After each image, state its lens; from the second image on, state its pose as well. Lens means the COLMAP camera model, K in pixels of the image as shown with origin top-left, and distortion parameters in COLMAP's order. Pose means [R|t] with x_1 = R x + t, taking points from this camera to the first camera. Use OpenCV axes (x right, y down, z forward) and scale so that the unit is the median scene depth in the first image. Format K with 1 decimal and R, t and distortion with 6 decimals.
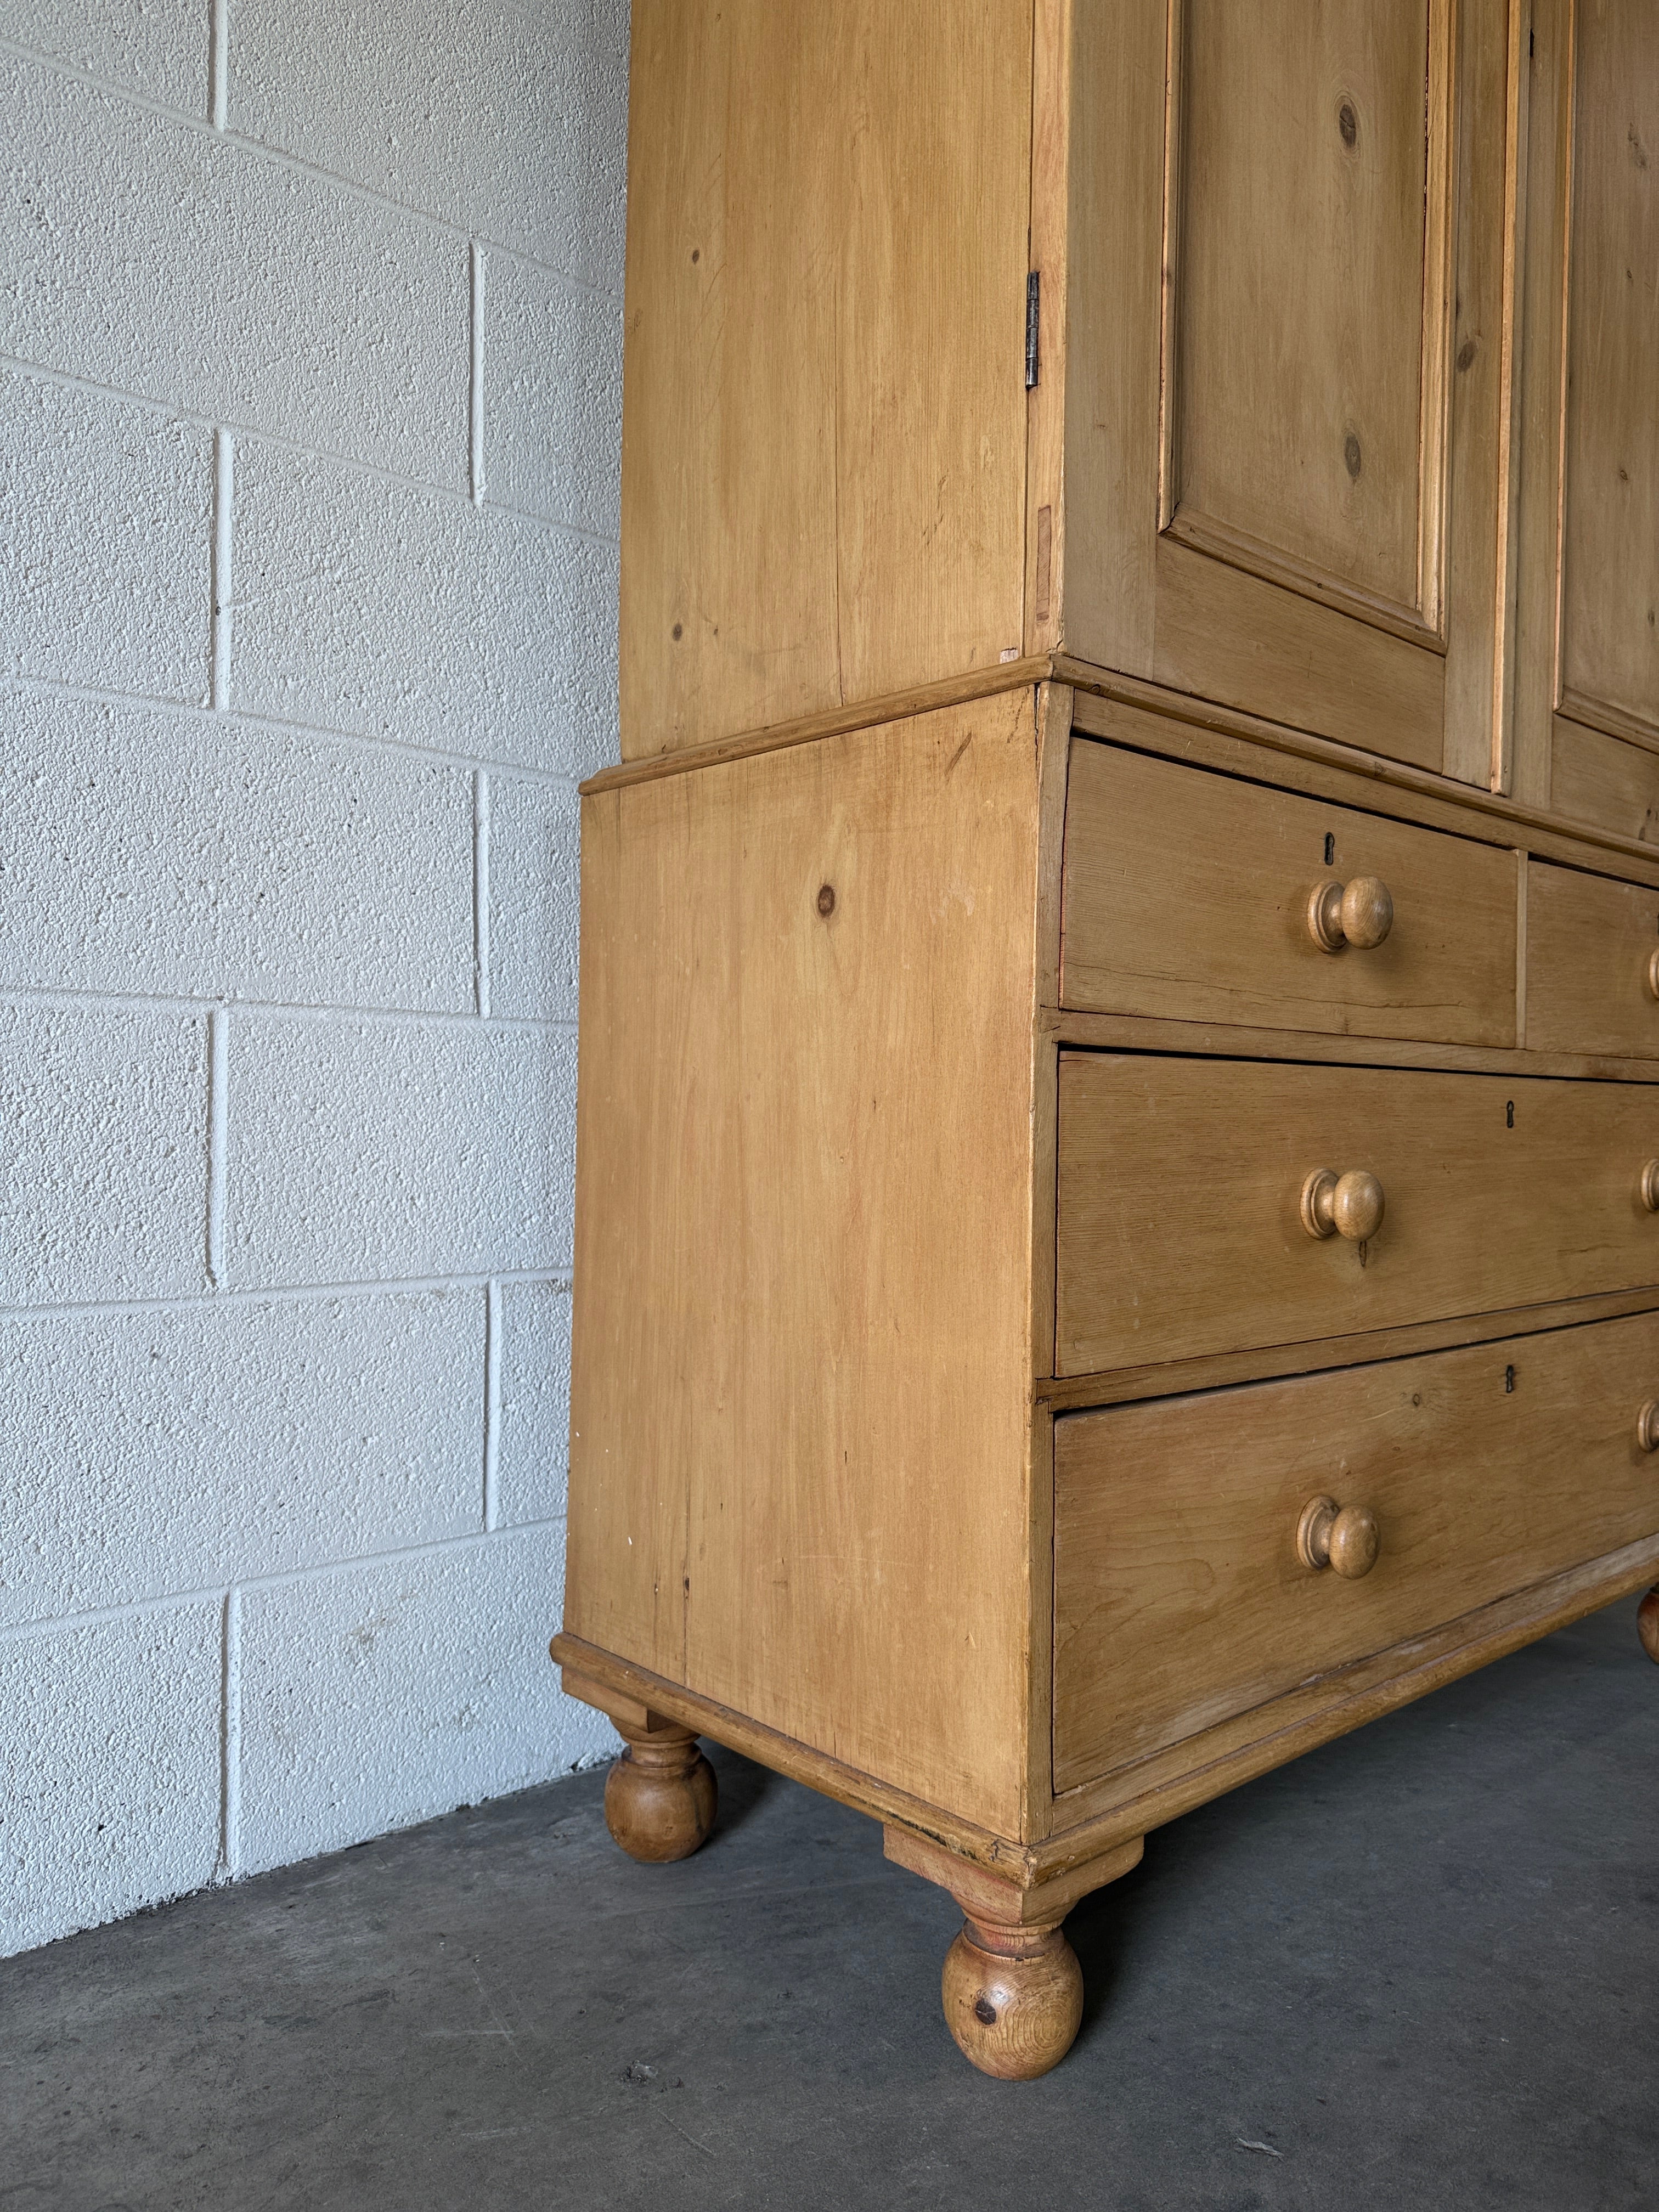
lens RADIAL K [[1489.6, 0, 843.2], [0, 1489.6, 1104.7], [0, 0, 1]] dist [0.123958, -0.039123]
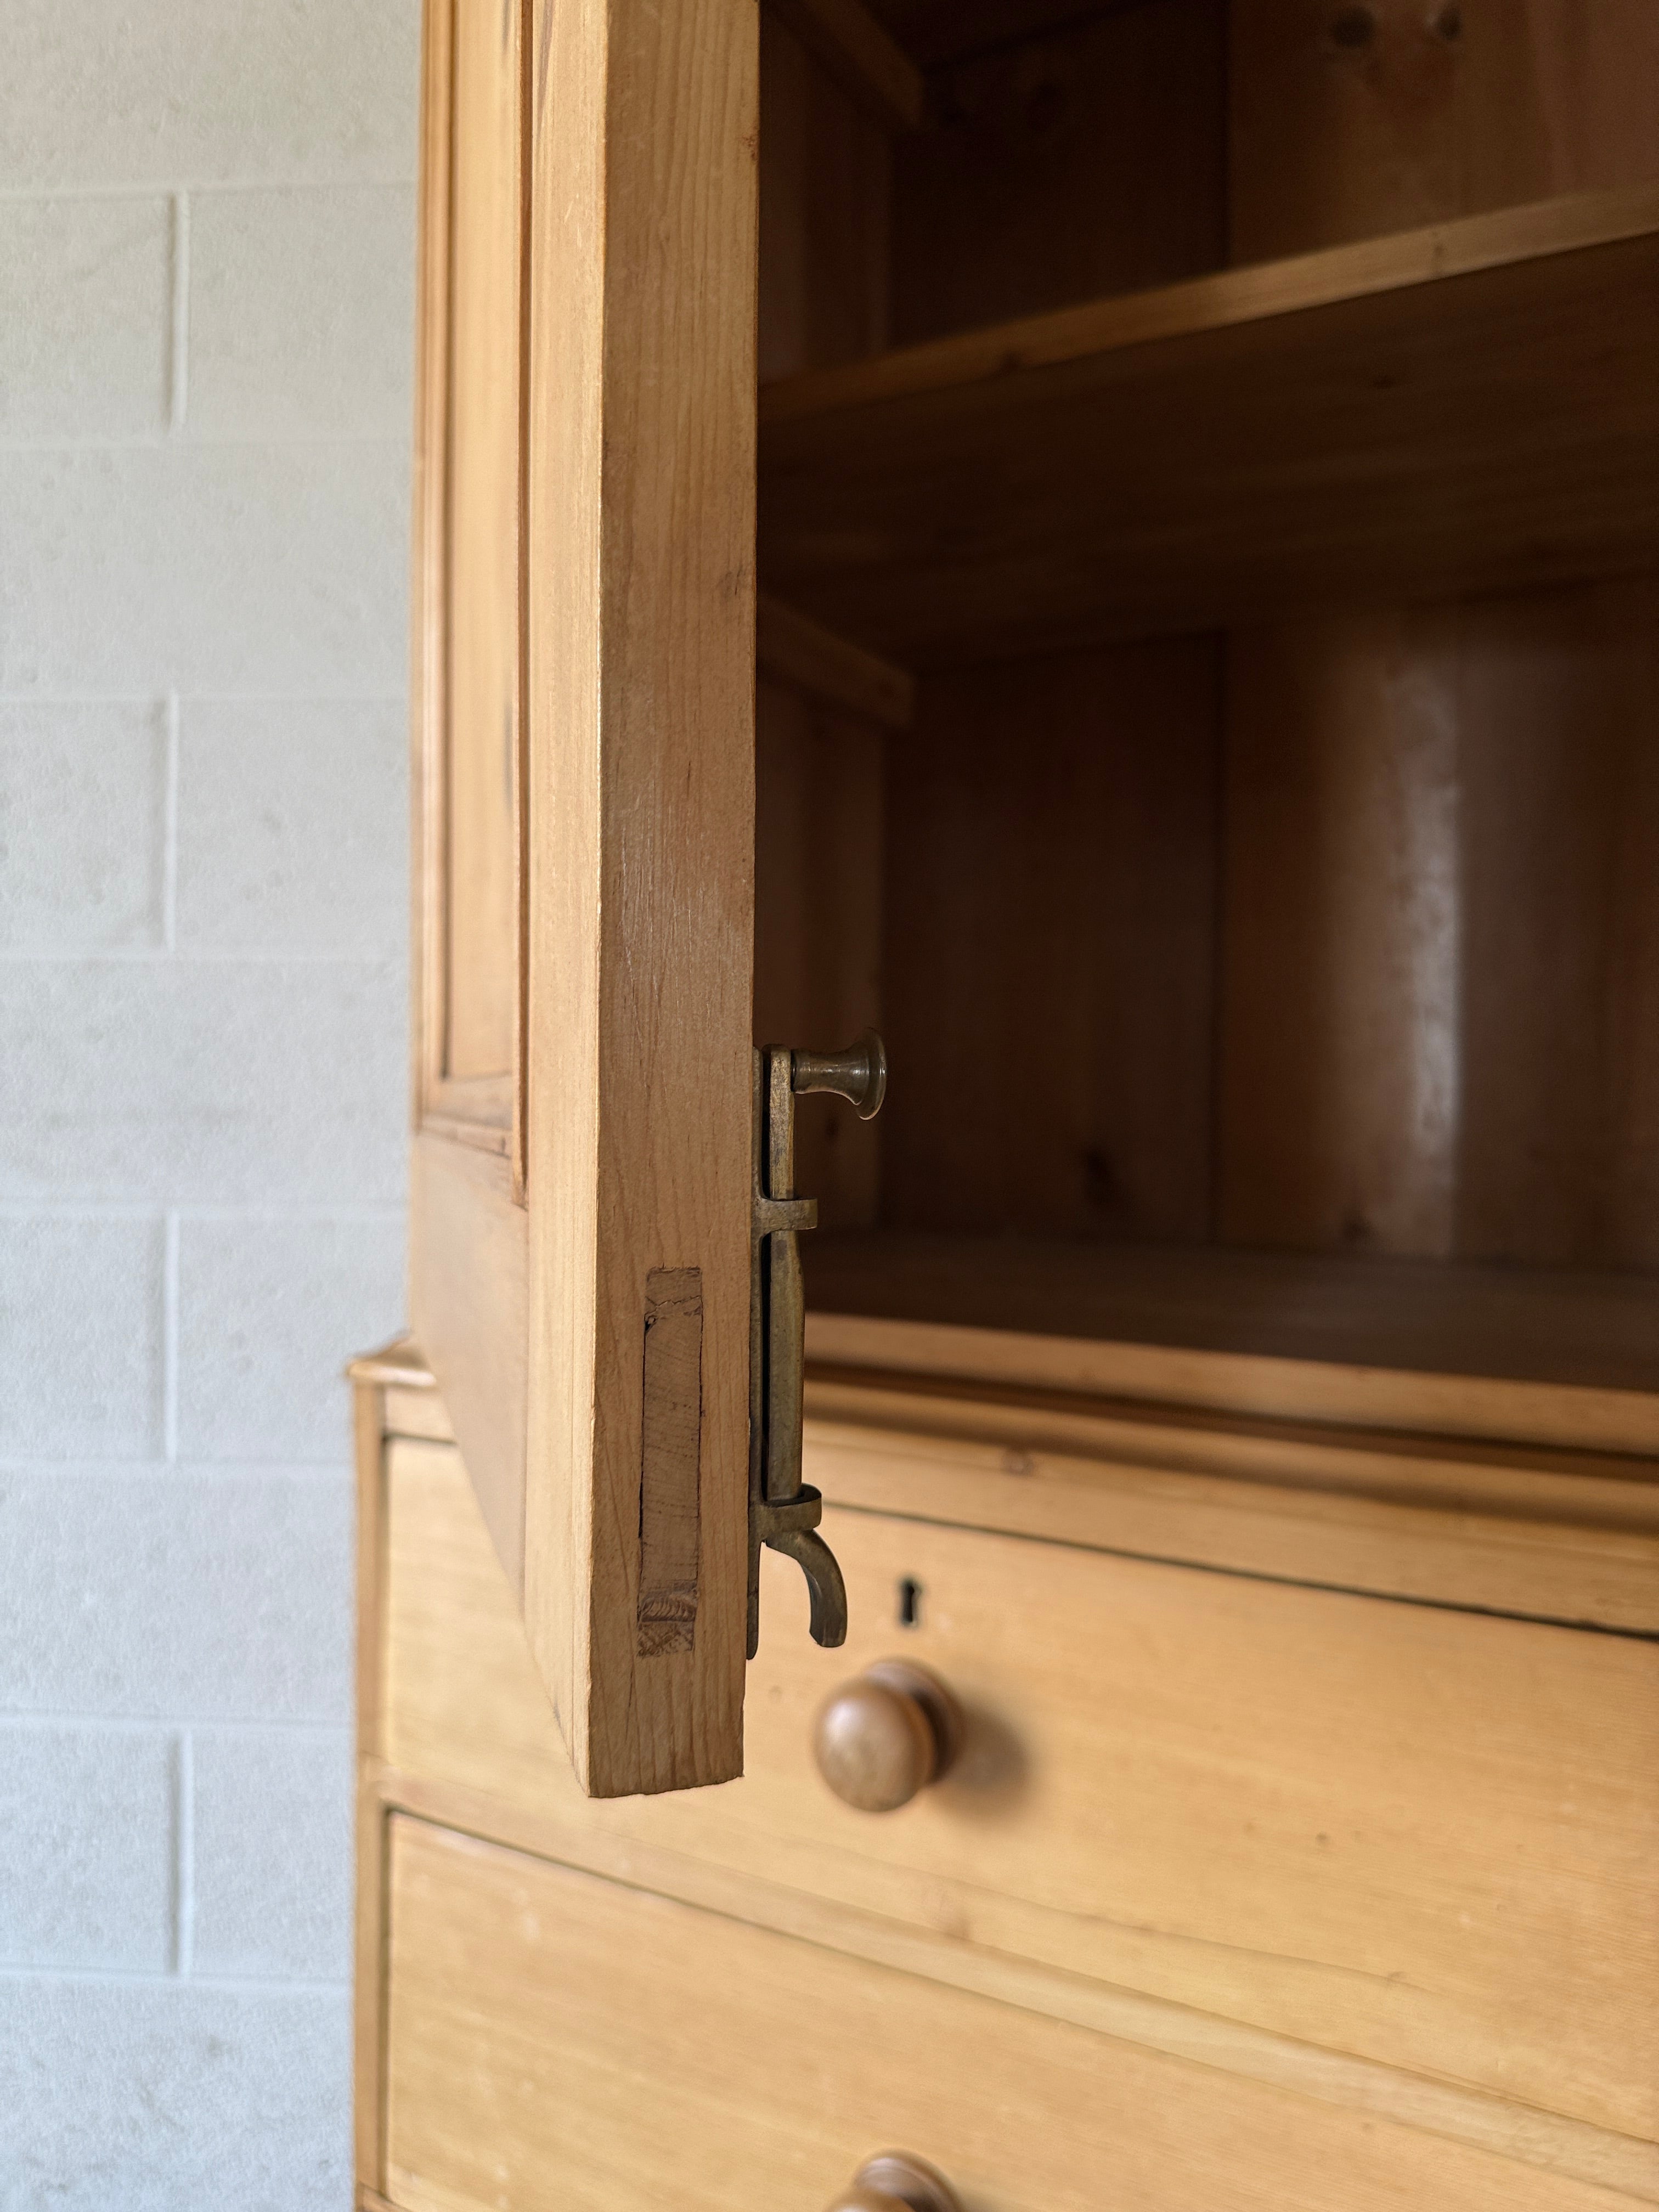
lens RADIAL K [[1578.8, 0, 843.5], [0, 1578.8, 1140.2], [0, 0, 1]] dist [0.047947, -0.058315]
pose [[0.325513, 0.002370, -0.945535, 0.927692], [-0.012523, 0.999920, -0.001805, -0.359457], [0.945455, 0.012429, 0.325517, 0.823027]]
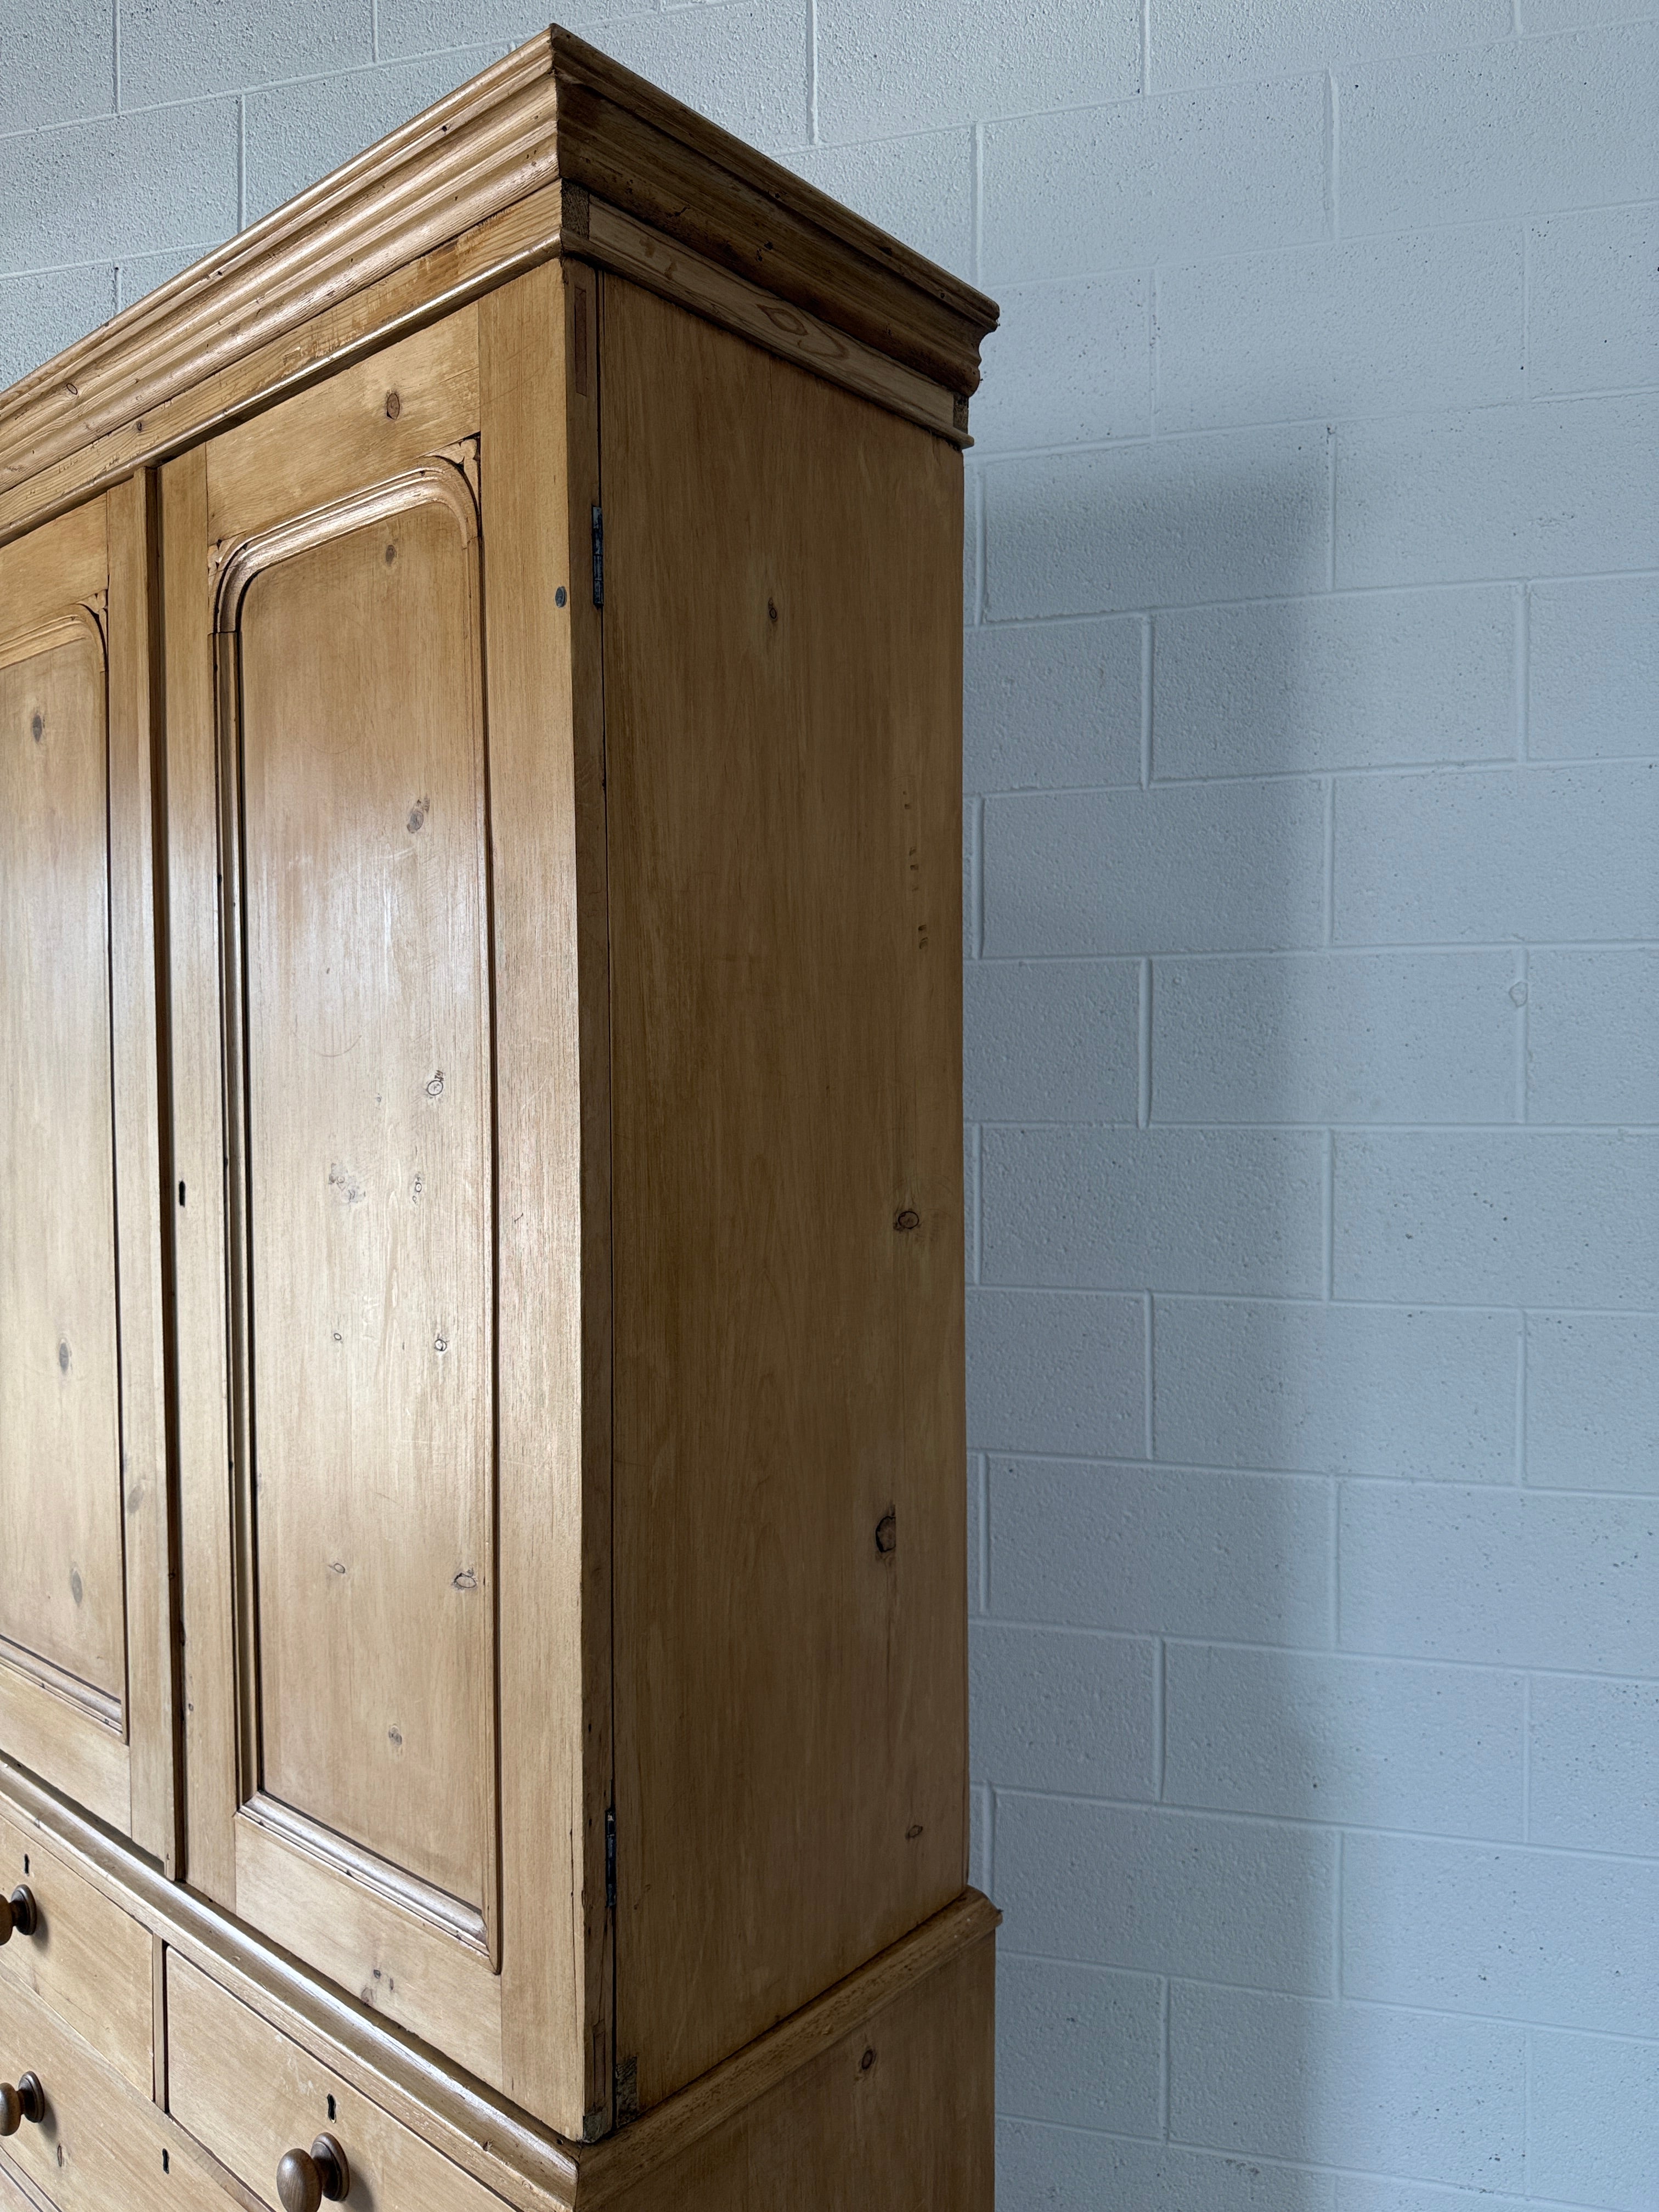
lens RADIAL K [[1578.8, 0, 794.3], [0, 1578.8, 1103.0], [0, 0, 1]] dist [0.047947, -0.058315]
pose [[0.105969, -0.006713, -0.994347, 2.081806], [-0.002967, 0.999971, -0.007067, -0.960652], [0.994365, 0.003699, 0.105946, 1.668049]]
